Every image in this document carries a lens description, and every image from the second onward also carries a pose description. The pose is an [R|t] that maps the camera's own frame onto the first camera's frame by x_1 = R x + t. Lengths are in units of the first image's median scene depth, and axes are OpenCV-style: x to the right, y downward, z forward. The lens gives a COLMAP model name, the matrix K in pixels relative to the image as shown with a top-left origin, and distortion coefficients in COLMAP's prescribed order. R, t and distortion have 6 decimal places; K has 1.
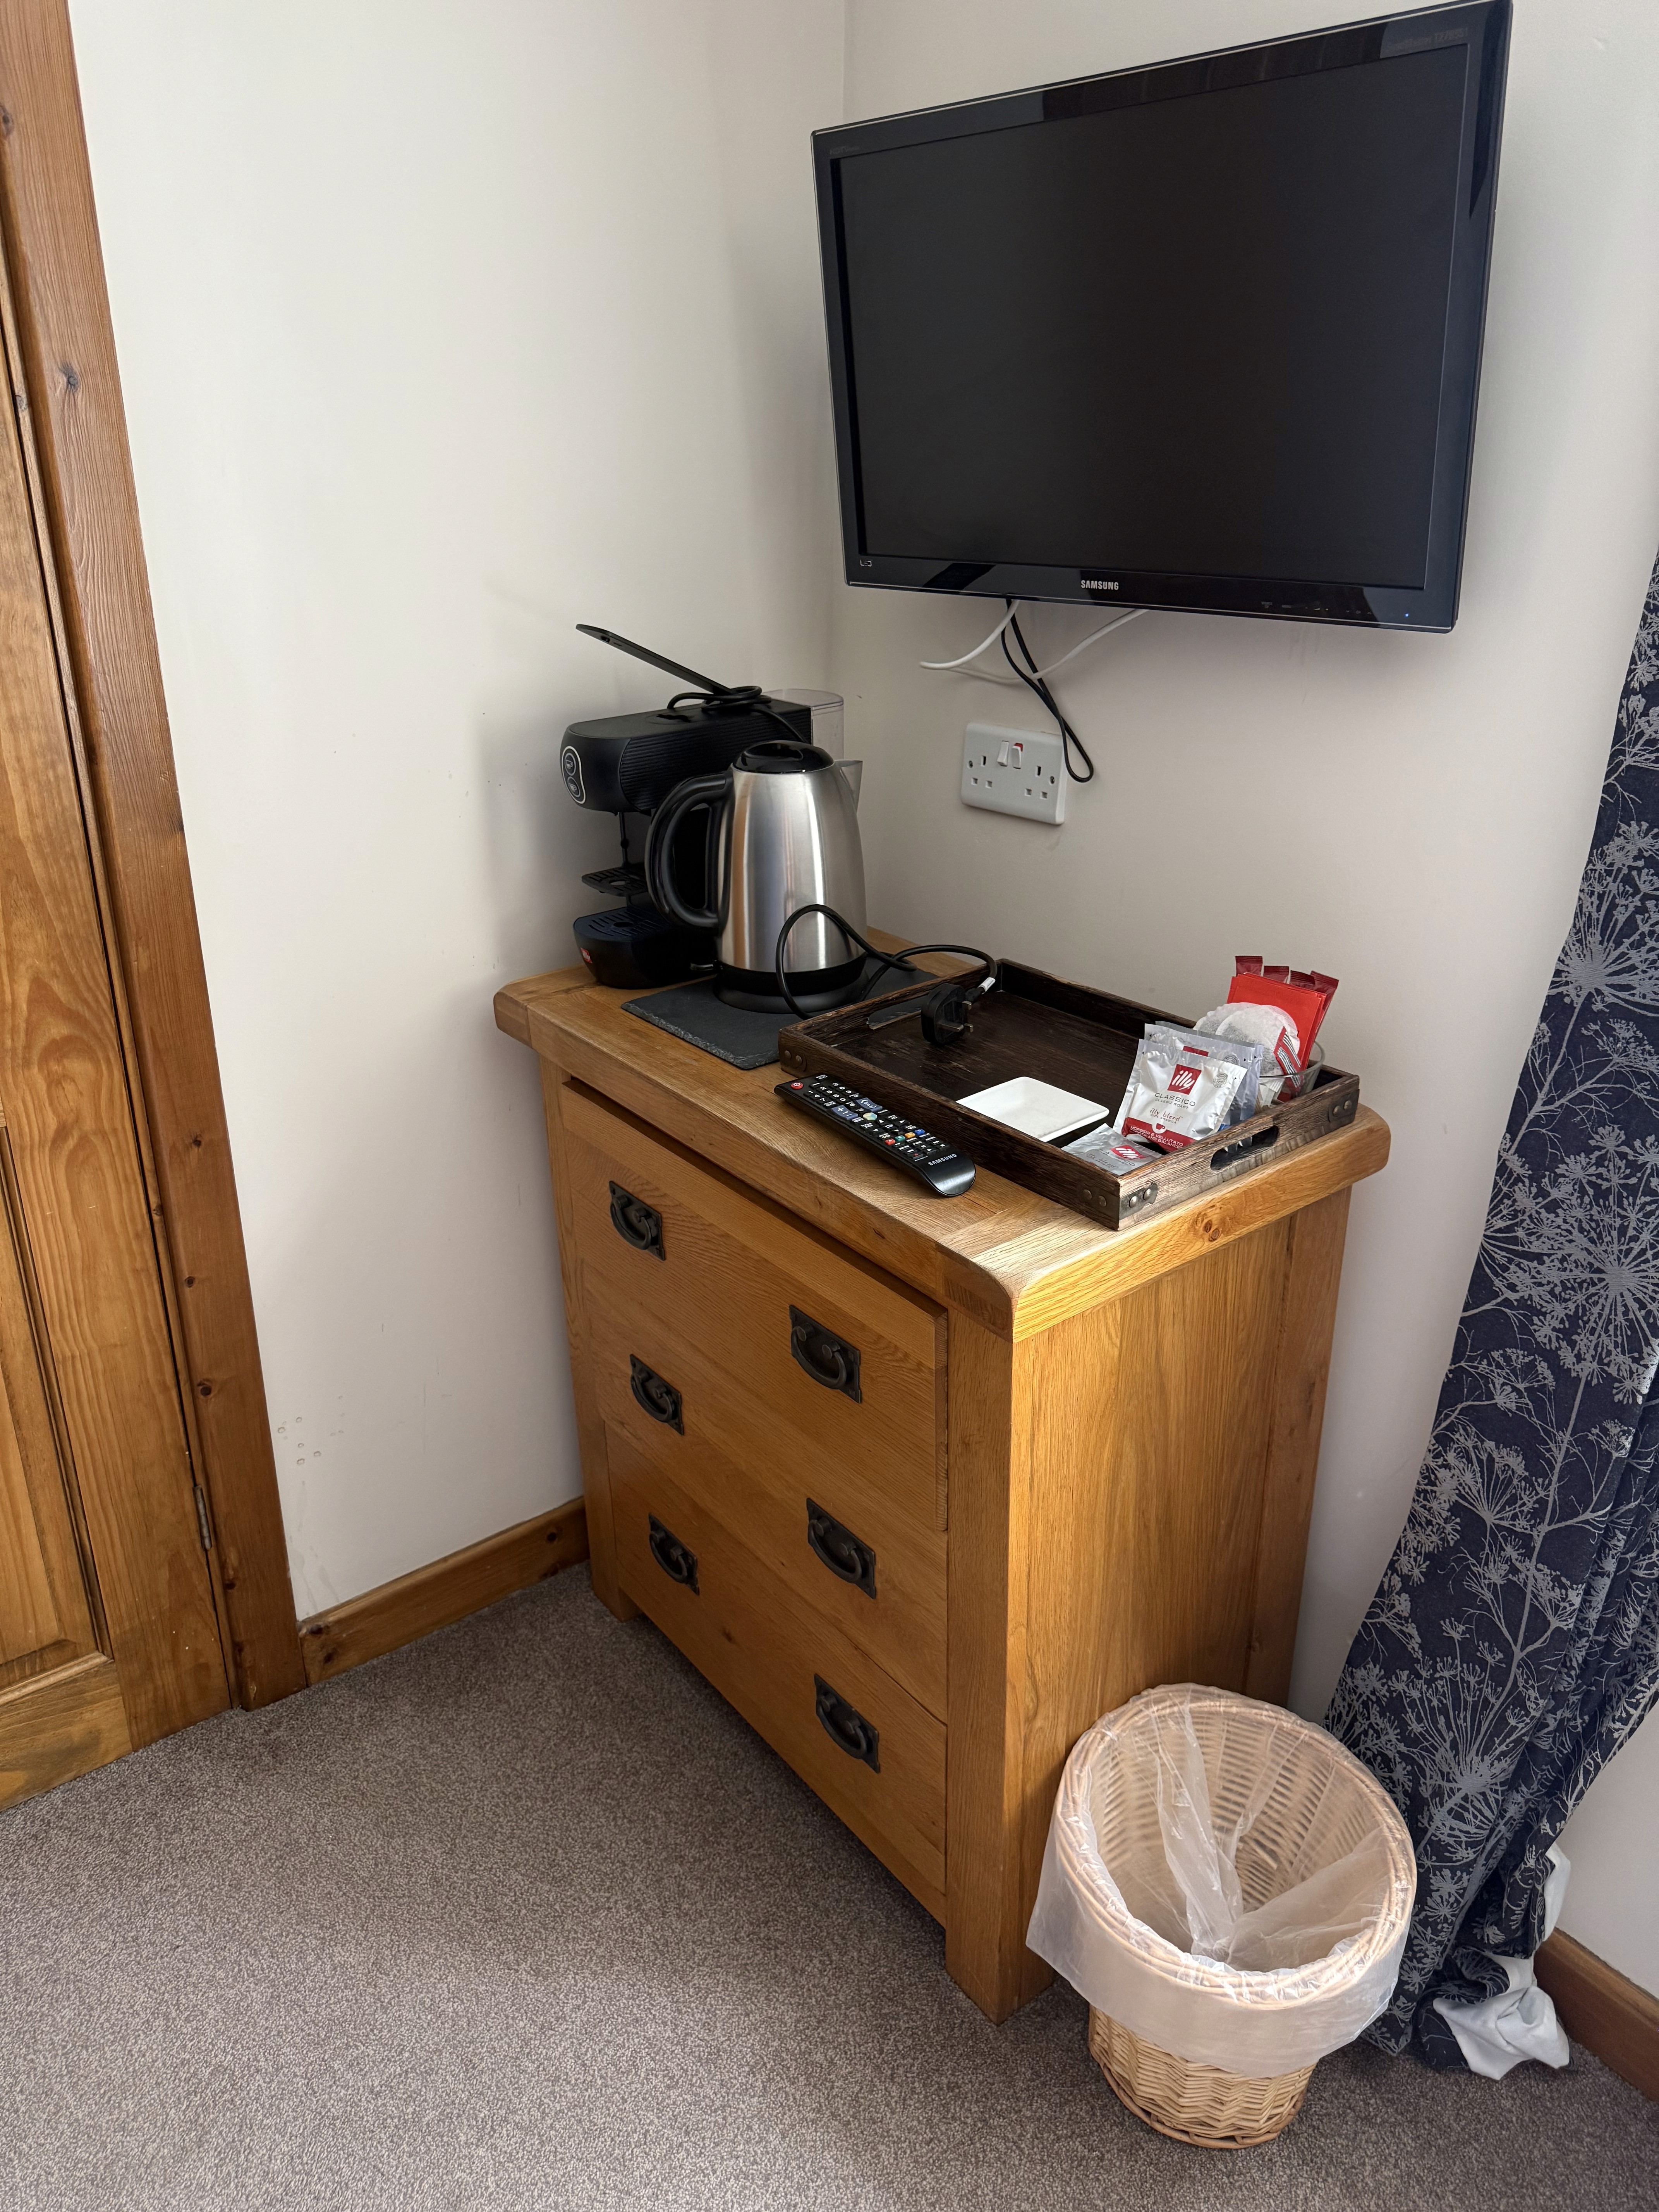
lens RADIAL K [[1572.0, 0, 828.7], [0, 1572.0, 1107.2], [0, 0, 1]] dist [0.040690, -0.052190]
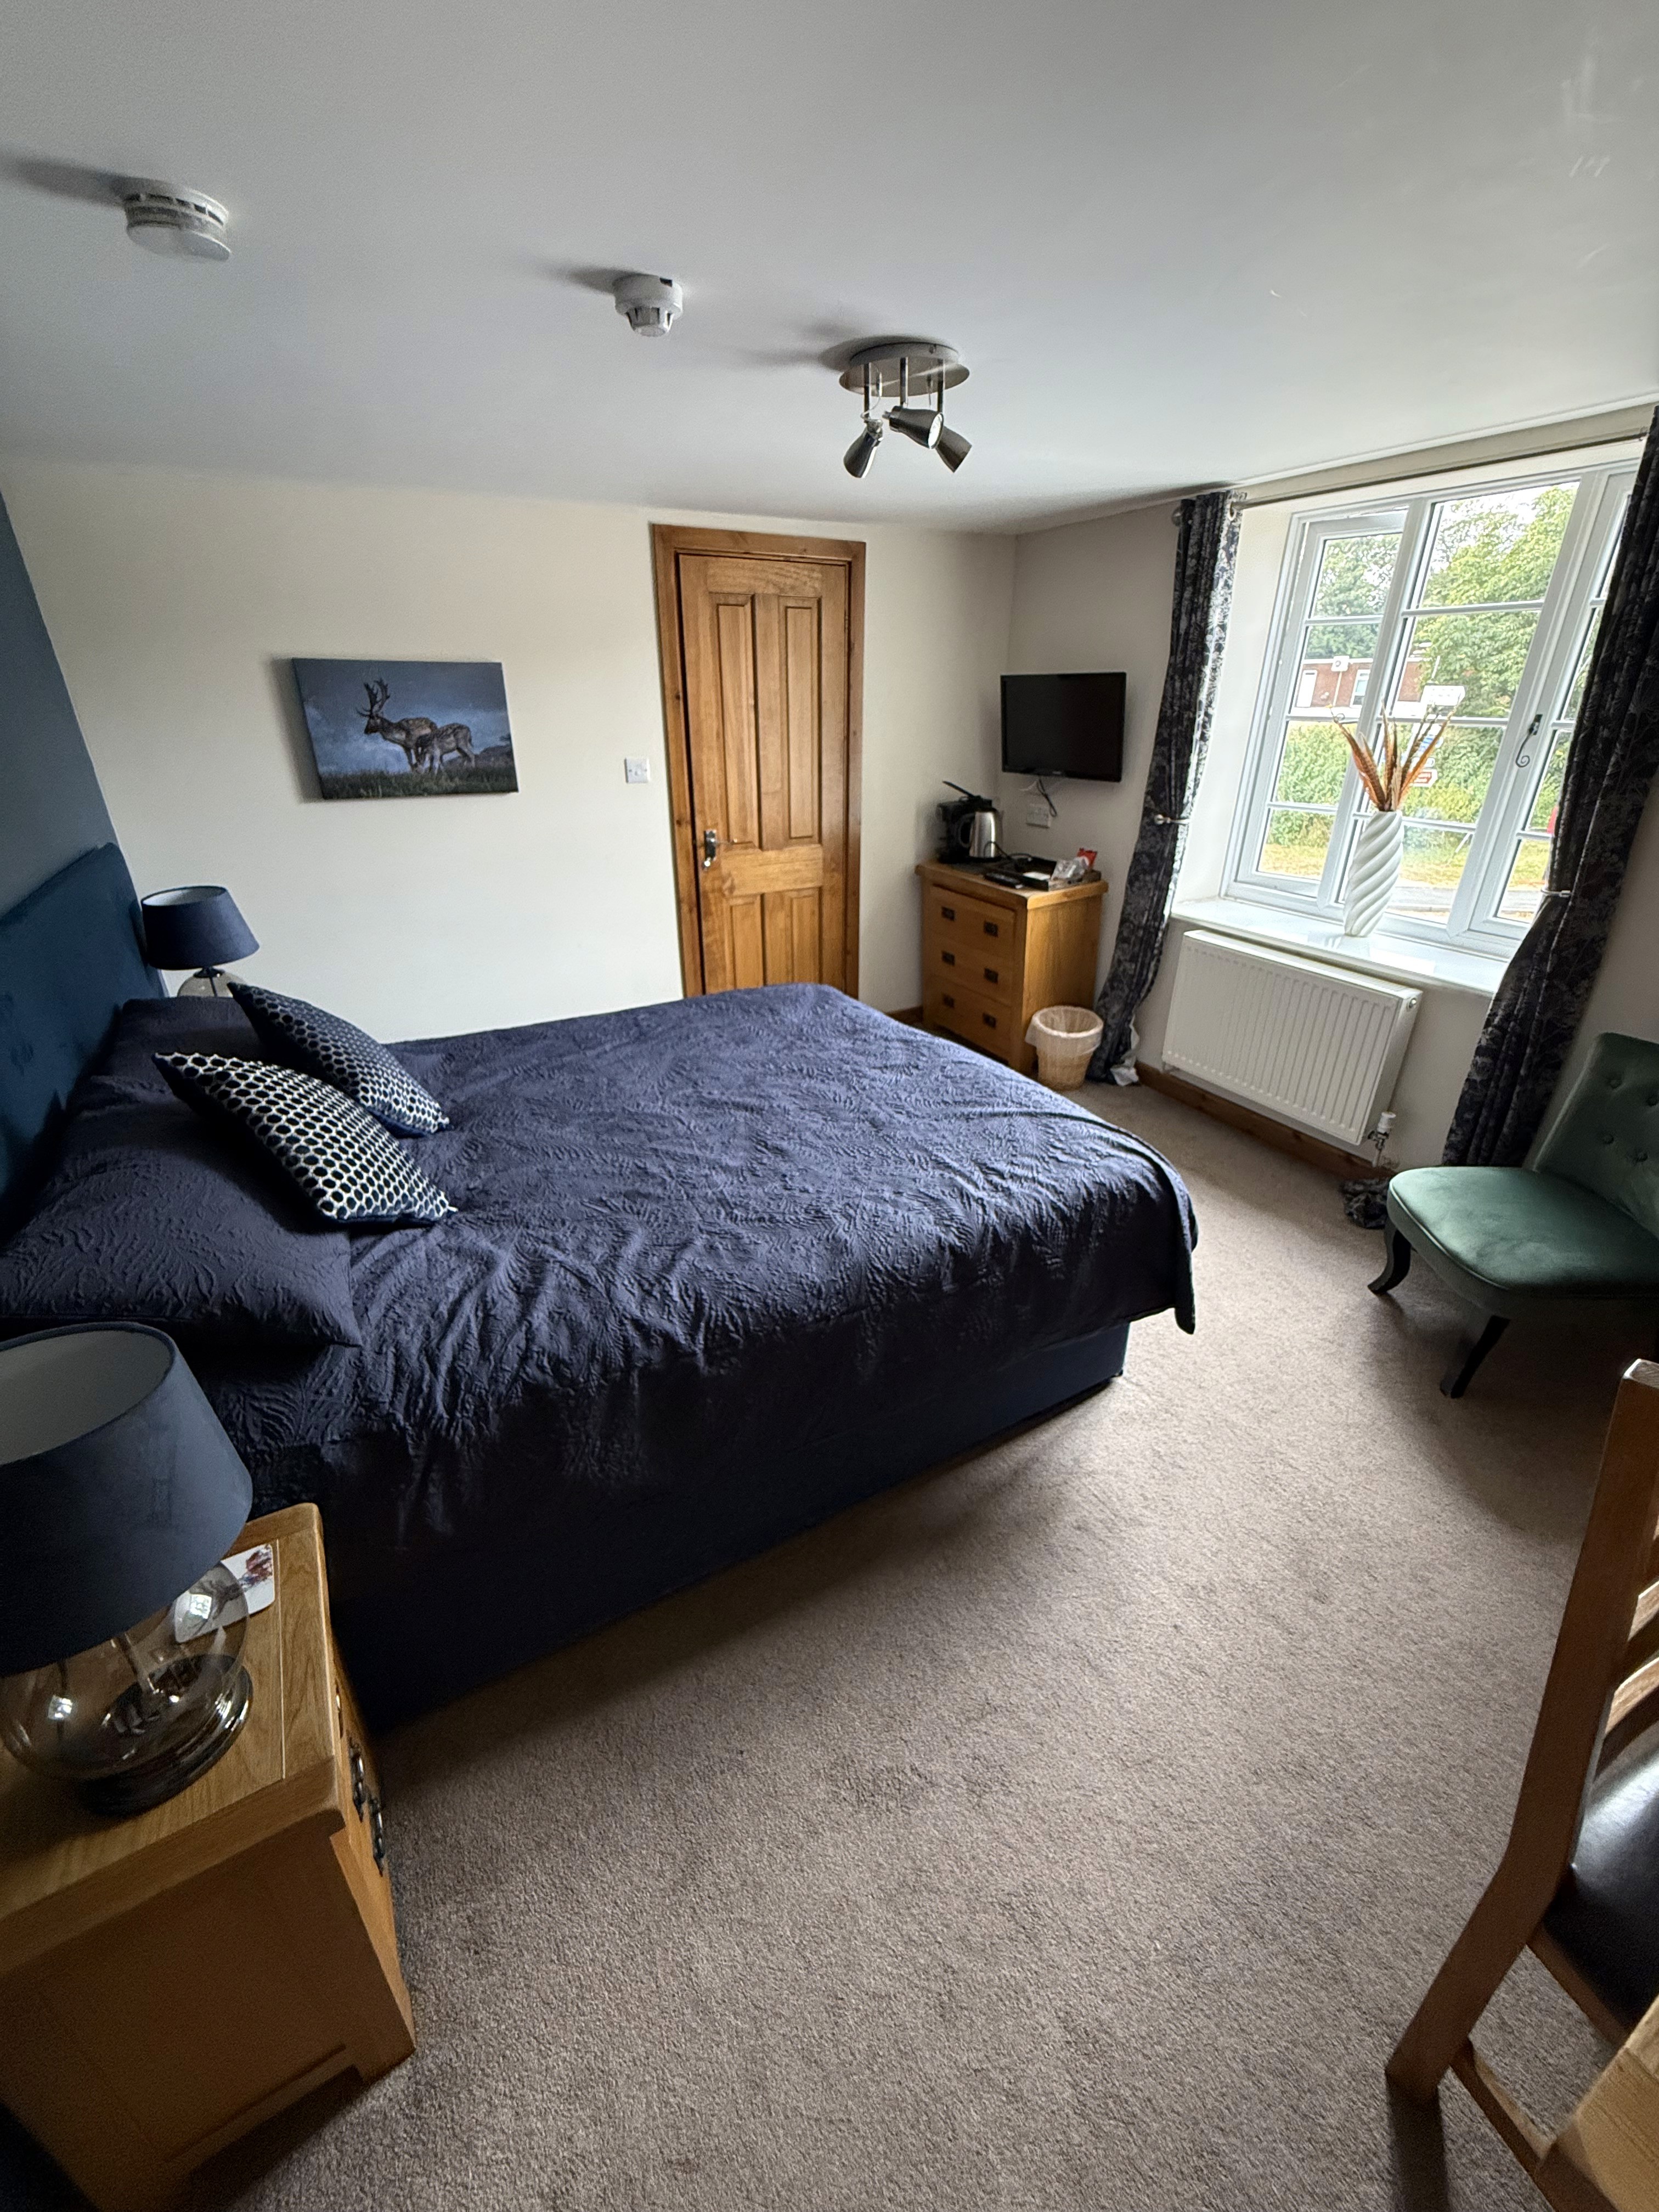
lens RADIAL K [[882.7, 0, 827.4], [0, 882.7, 1098.3], [0, 0, 1]] dist [-0.002404, 0.000167]
pose [[0.988926, 0.049128, -0.140043, -0.089242], [-0.042443, 0.997830, 0.050328, 0.529974], [0.142211, -0.043826, 0.988866, -1.722104]]
